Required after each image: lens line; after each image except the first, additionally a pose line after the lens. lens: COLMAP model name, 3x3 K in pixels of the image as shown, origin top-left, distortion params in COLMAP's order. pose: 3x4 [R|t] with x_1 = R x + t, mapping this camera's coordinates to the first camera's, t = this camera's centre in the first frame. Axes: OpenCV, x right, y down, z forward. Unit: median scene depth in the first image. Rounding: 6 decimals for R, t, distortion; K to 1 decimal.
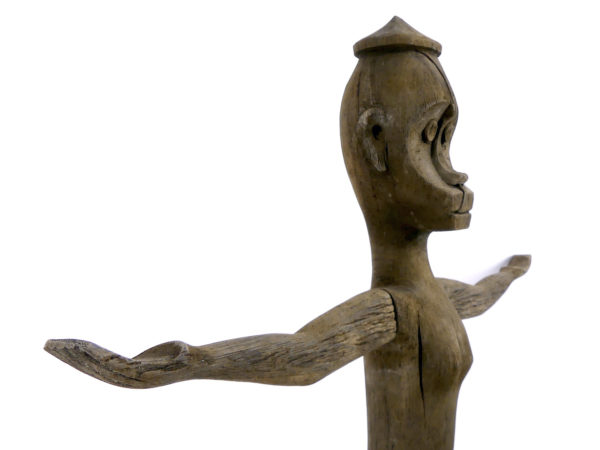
lens RADIAL K [[714.6, 0, 299.1], [0, 714.6, 198.4], [0, 0, 1]] dist [0.013414, -0.076859]
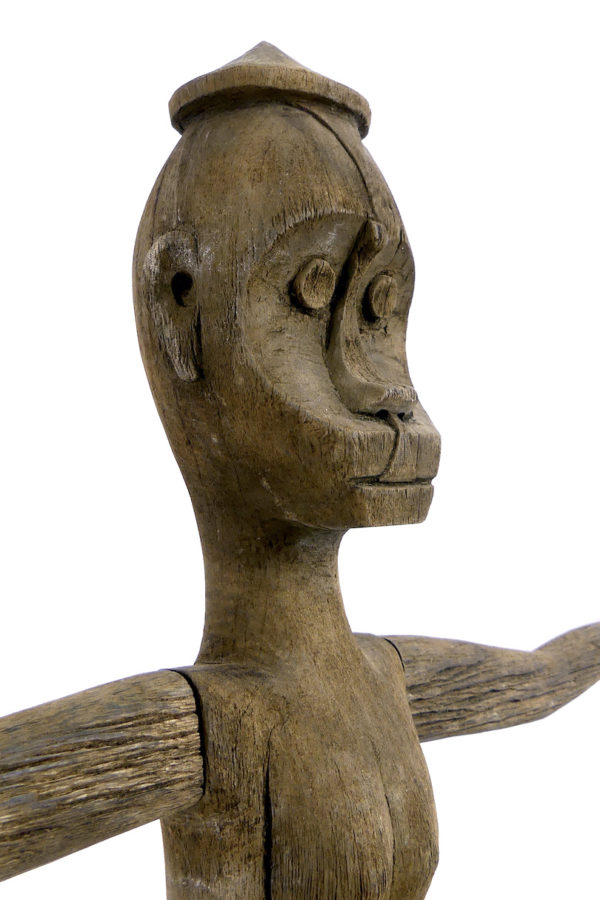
lens RADIAL K [[993.9, 0, 265.9], [0, 993.9, 378.5], [0, 0, 1]] dist [-0.007160, -0.005289]
pose [[0.982437, -0.011951, -0.186210, 0.267434], [-0.007159, 0.994798, -0.101614, 0.019335], [0.186456, 0.101163, 0.977241, 0.441420]]
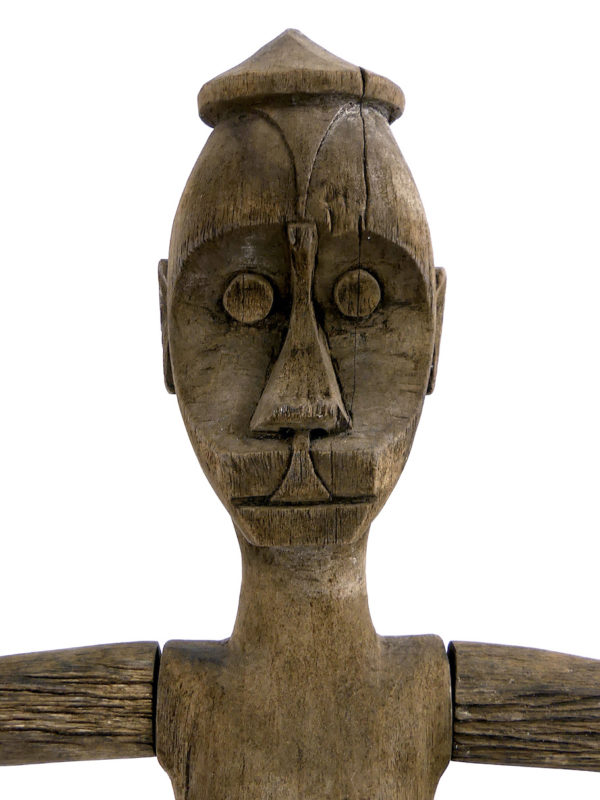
lens RADIAL K [[952.7, 0, 273.5], [0, 952.7, 402.1], [0, 0, 1]] dist [0.013414, -0.076859]
pose [[0.507273, 0.029791, -0.861271, 0.687727], [0.017613, 0.998835, 0.044923, -0.060646], [0.861606, -0.037958, 0.506157, 0.743963]]
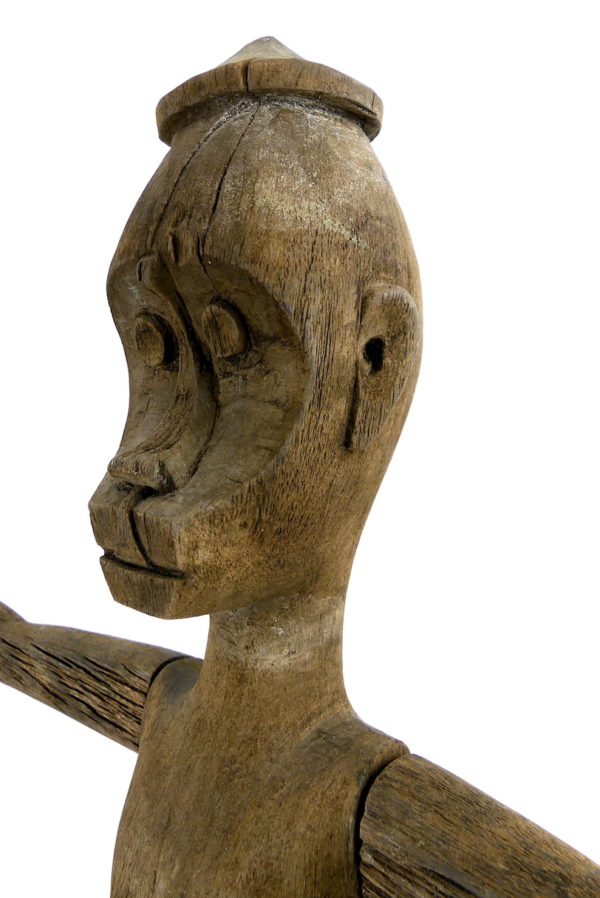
lens RADIAL K [[669.3, 0, 299.6], [0, 669.3, 436.1], [0, 0, 1]] dist [-0.011996, 0.007005]
pose [[-0.205423, 0.084254, -0.975040, 0.549295], [0.028105, 0.996384, 0.080178, -0.071210], [0.978270, -0.010933, -0.207048, 1.184348]]
